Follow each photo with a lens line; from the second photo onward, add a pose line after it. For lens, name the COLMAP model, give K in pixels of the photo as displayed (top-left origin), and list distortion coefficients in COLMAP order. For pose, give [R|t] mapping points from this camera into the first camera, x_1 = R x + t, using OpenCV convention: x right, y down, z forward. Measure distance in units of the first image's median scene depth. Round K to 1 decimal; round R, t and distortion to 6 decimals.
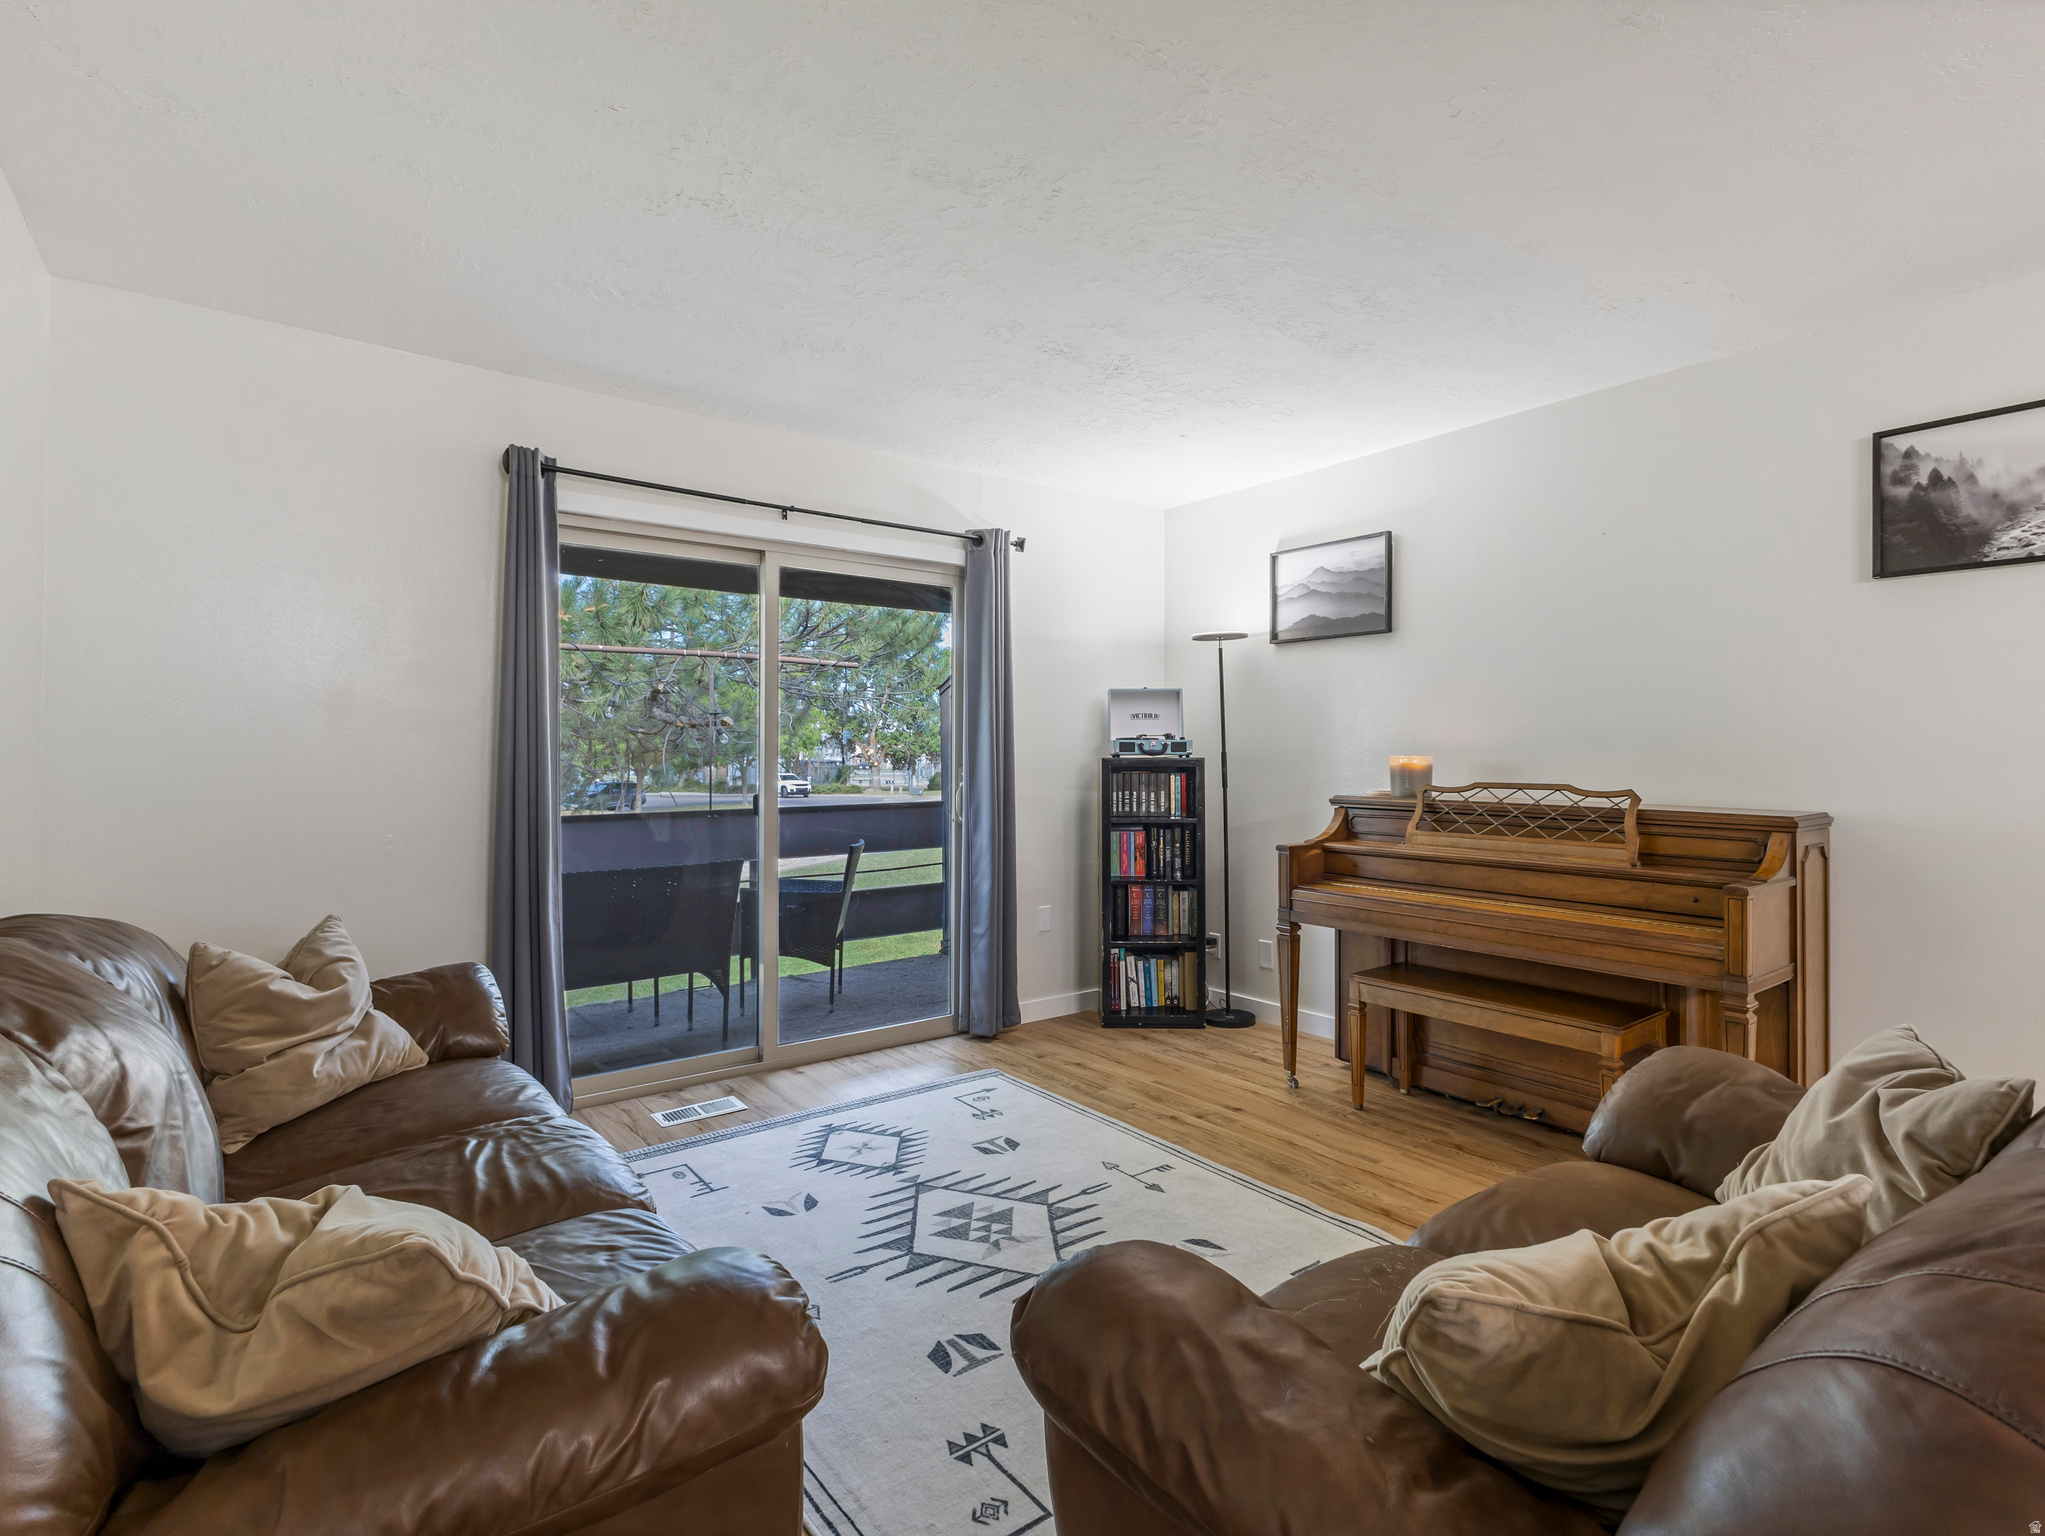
lens RADIAL K [[994.7, 0, 1017.4], [0, 994.7, 737.5], [0, 0, 1]] dist [0.008216, -0.001535]
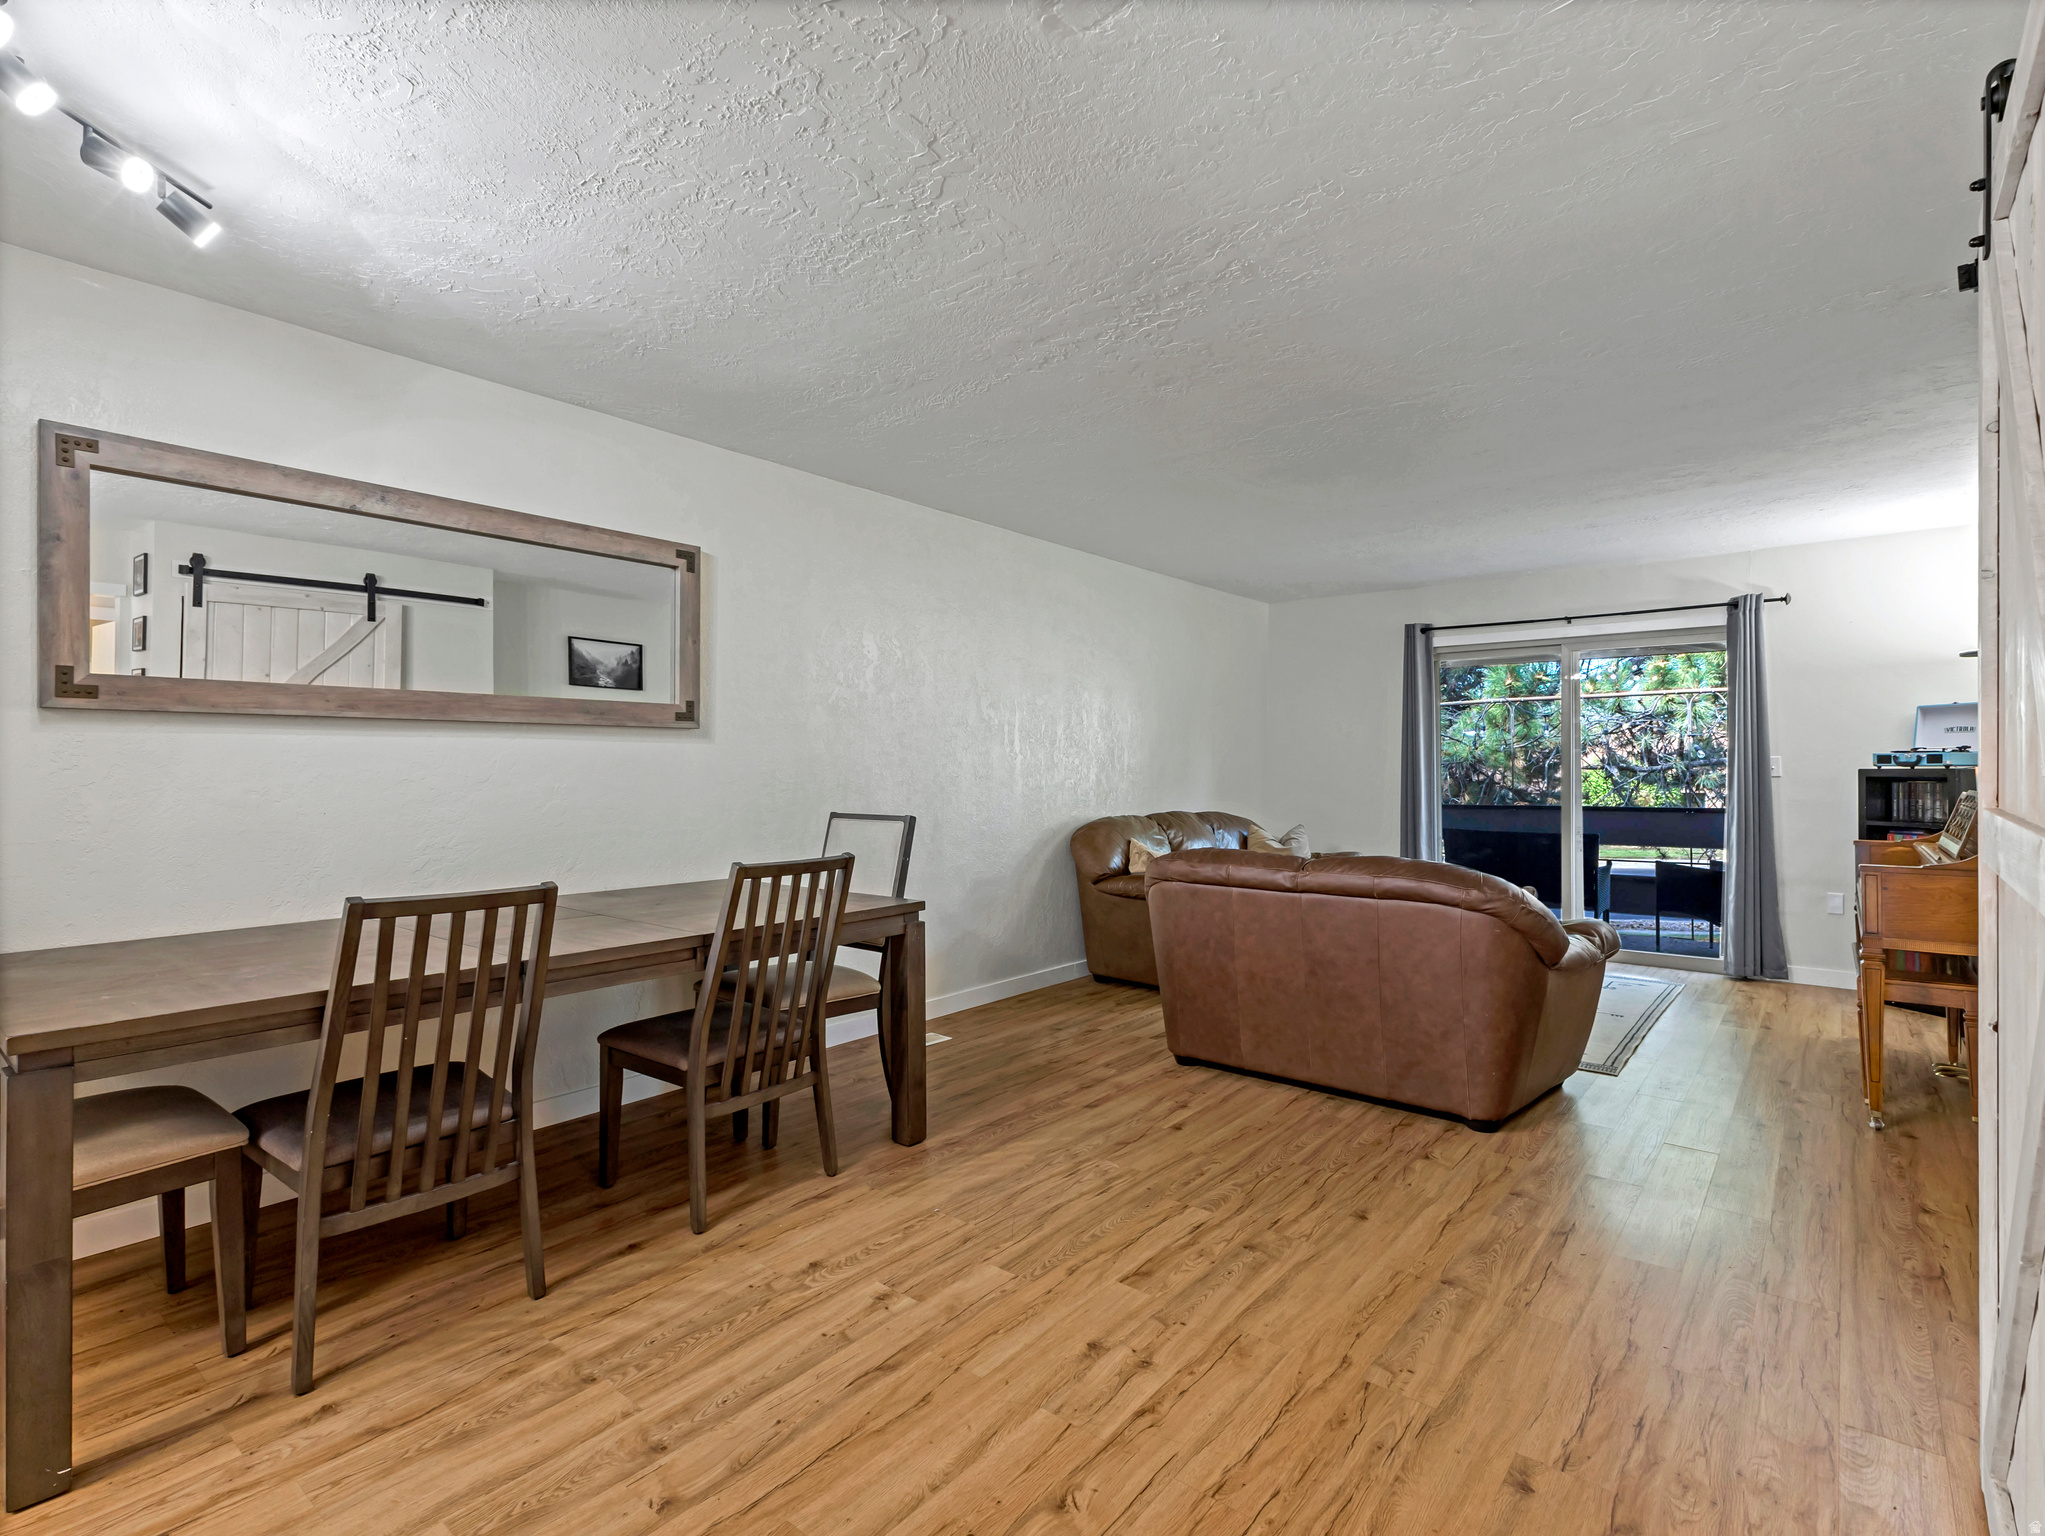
lens RADIAL K [[986.0, 0, 1022.2], [0, 986.0, 763.0], [0, 0, 1]] dist [0.003388, 0.001861]
pose [[0.222685, -0.002172, -0.974888, 0.999311], [0.015834, 0.999874, 0.001389, -0.003383], [0.974762, -0.015746, 0.222692, -0.219170]]
